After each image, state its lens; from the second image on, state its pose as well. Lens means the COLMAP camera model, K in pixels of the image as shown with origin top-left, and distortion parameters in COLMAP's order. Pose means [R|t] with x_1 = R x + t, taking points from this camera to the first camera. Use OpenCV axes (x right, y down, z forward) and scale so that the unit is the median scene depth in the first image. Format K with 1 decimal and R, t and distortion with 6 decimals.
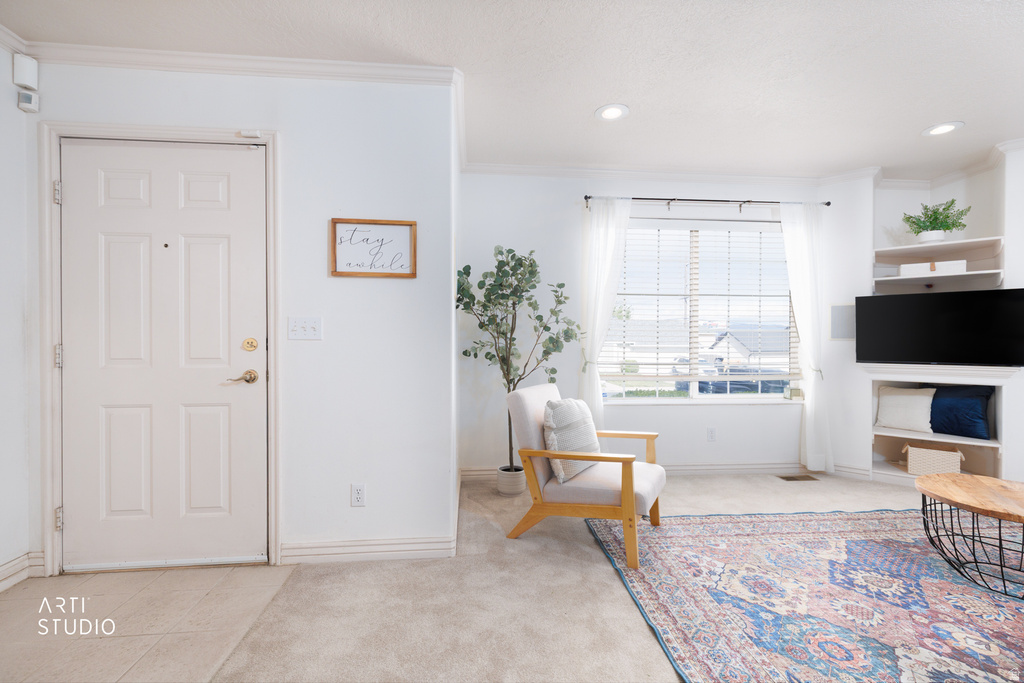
lens RADIAL K [[455.9, 0, 517.3], [0, 455.9, 342.0], [0, 0, 1]] dist [0.006173, -0.000432]
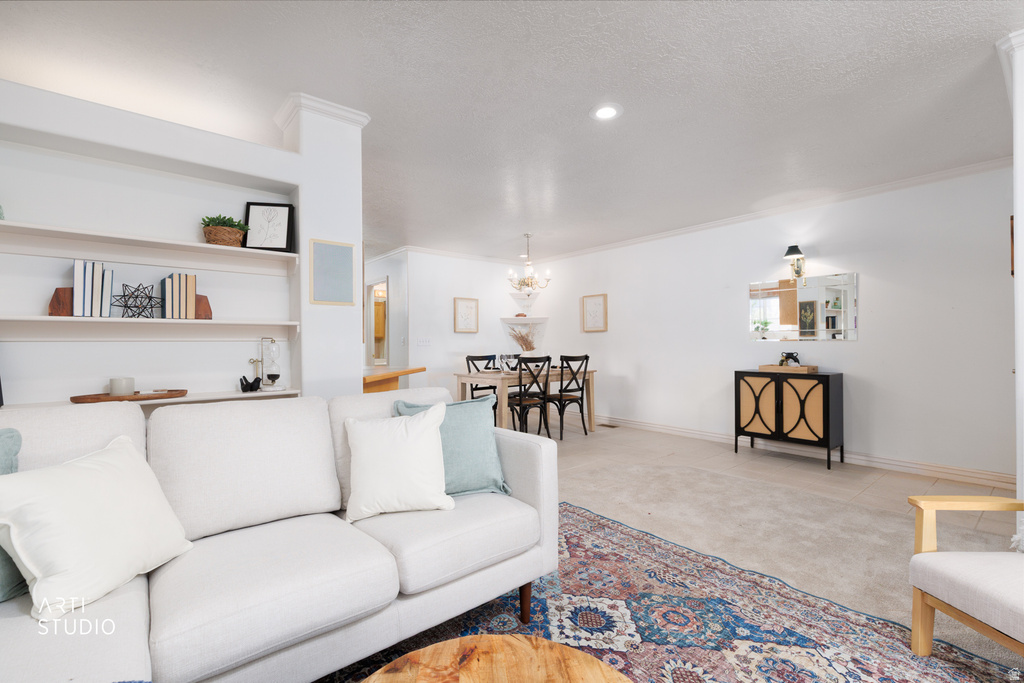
lens RADIAL K [[455.9, 0, 511.9], [0, 455.9, 339.3], [0, 0, 1]] dist [0.006173, -0.000432]
pose [[-0.830553, 0.000199, -0.556940, 1.078265], [0.004055, 0.999976, -0.005689, -0.006053], [0.556925, -0.006983, -0.830533, 1.116087]]
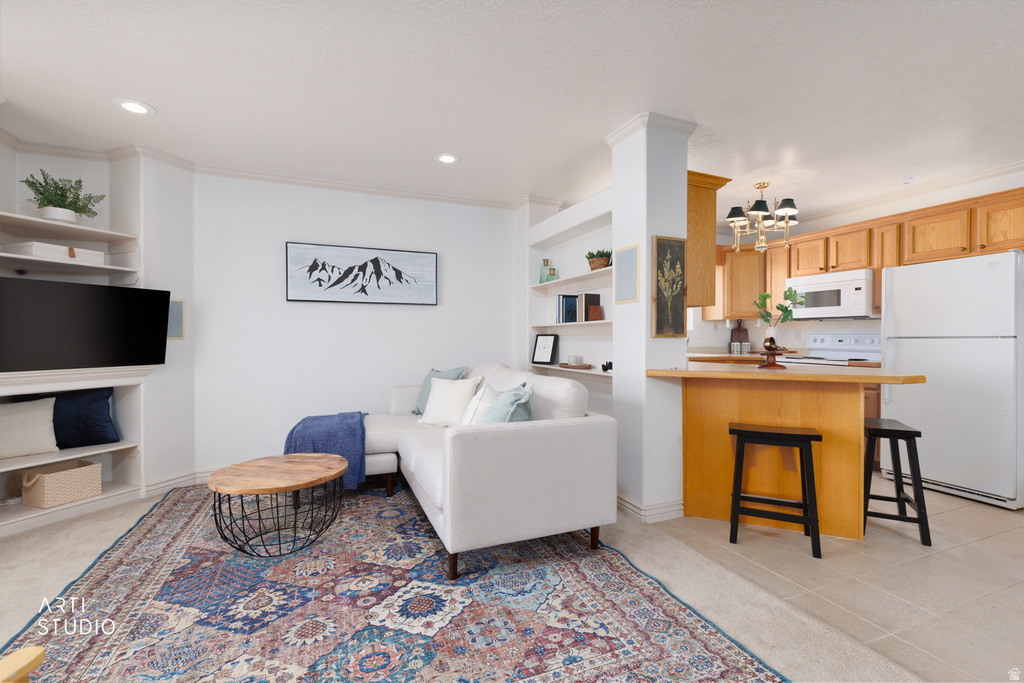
lens RADIAL K [[455.9, 0, 517.4], [0, 455.9, 340.1], [0, 0, 1]] dist [0.006173, -0.000432]
pose [[-0.299432, -0.005380, 0.954102, -0.201438], [0.005705, 0.999956, 0.007429, -0.005454], [-0.954101, 0.007668, -0.299388, 0.648241]]
